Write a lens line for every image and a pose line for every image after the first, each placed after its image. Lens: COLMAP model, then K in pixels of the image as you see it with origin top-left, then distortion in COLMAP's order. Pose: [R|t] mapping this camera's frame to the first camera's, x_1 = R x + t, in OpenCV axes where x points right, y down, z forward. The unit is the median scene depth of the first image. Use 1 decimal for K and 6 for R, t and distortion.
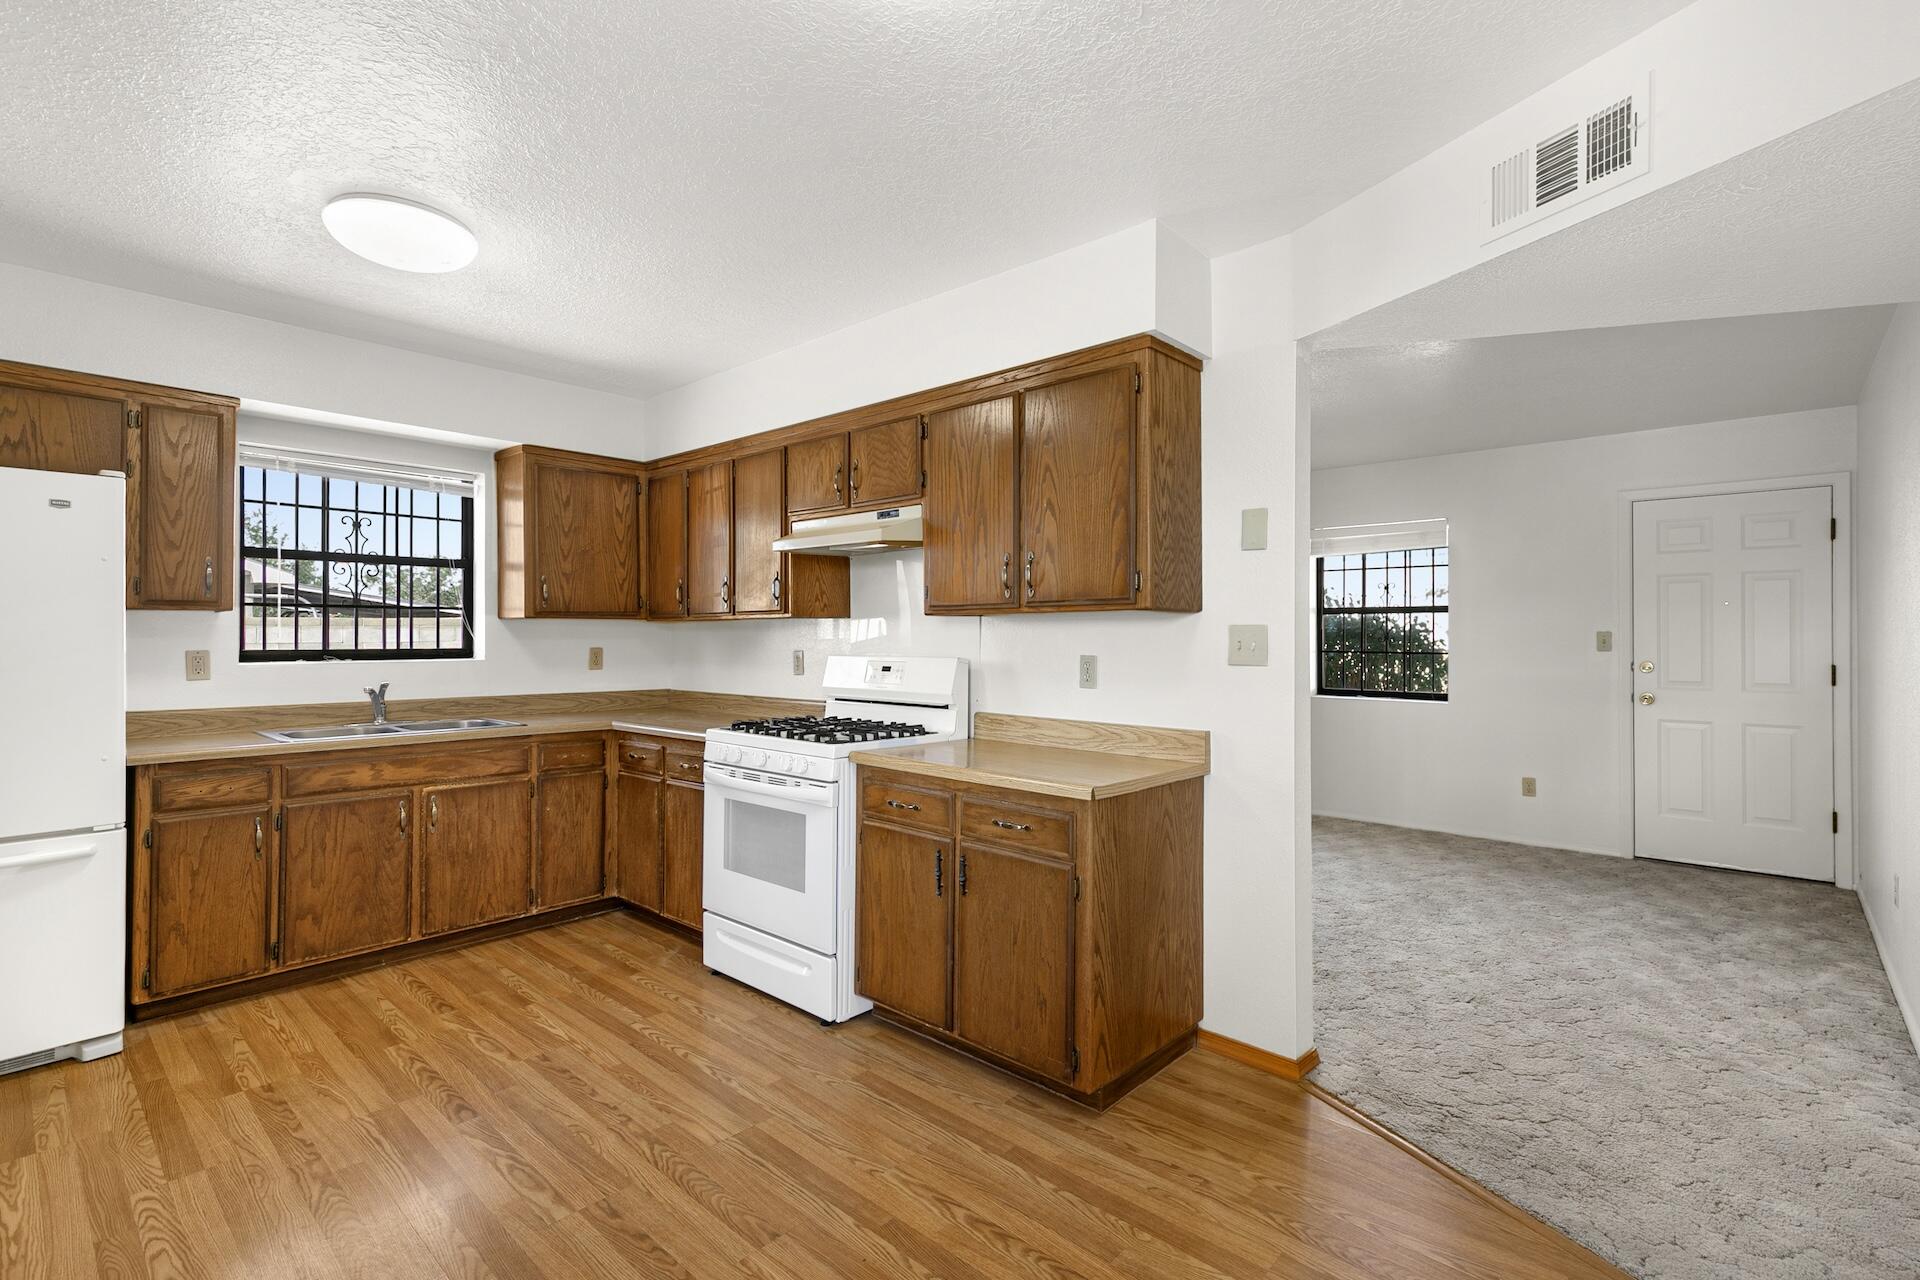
lens RADIAL K [[874.0, 0, 954.3], [0, 874.0, 633.8], [0, 0, 1]] dist [0.008922, -0.000207]
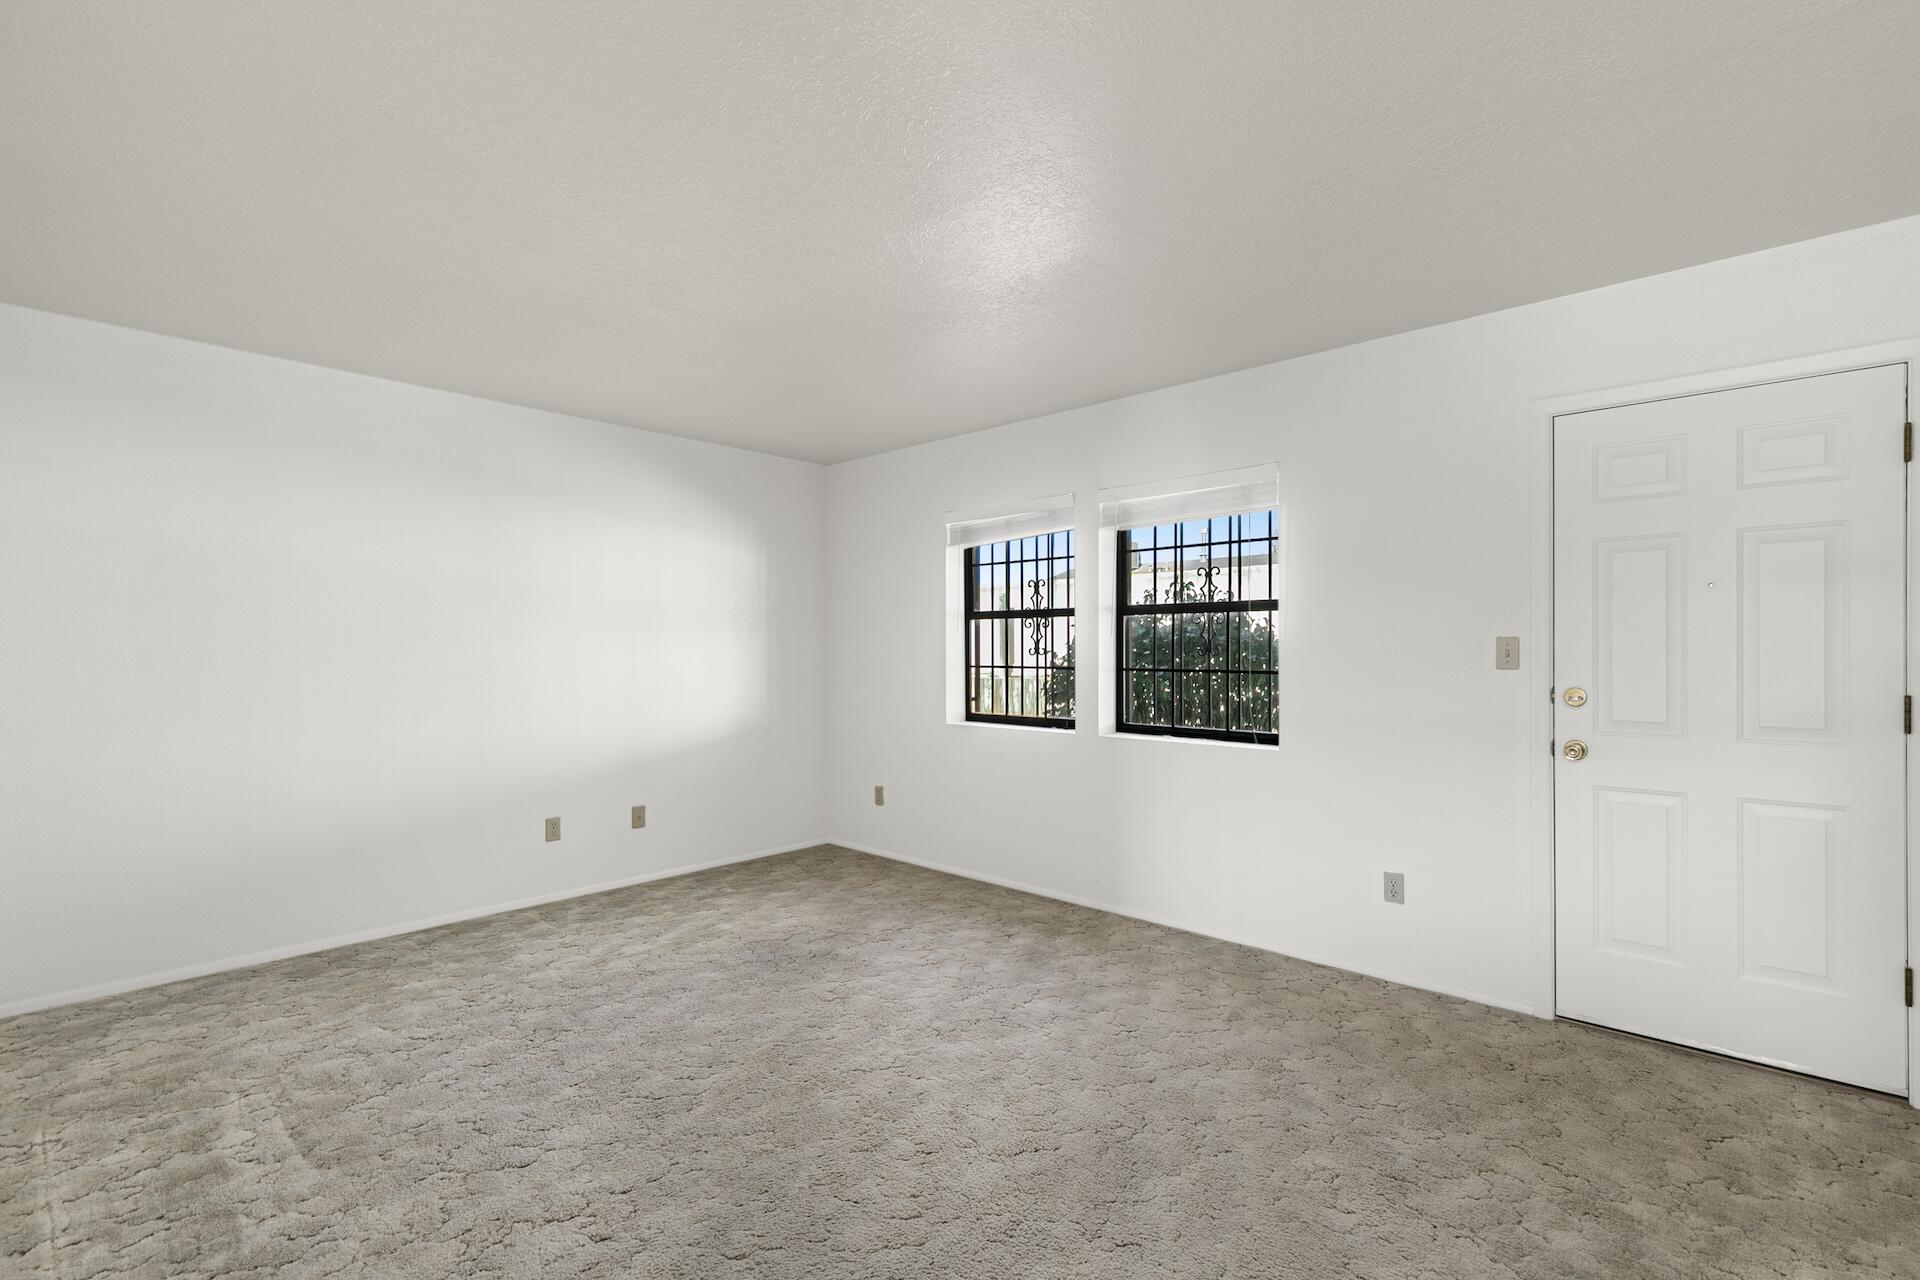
lens RADIAL K [[874.0, 0, 949.3], [0, 874.0, 652.1], [0, 0, 1]] dist [0.008922, -0.000207]
pose [[0.999894, -0.003342, -0.014179, 0.374905], [0.003436, 0.999973, 0.006562, 0.002979], [0.014156, -0.006610, 0.999878, 0.404003]]
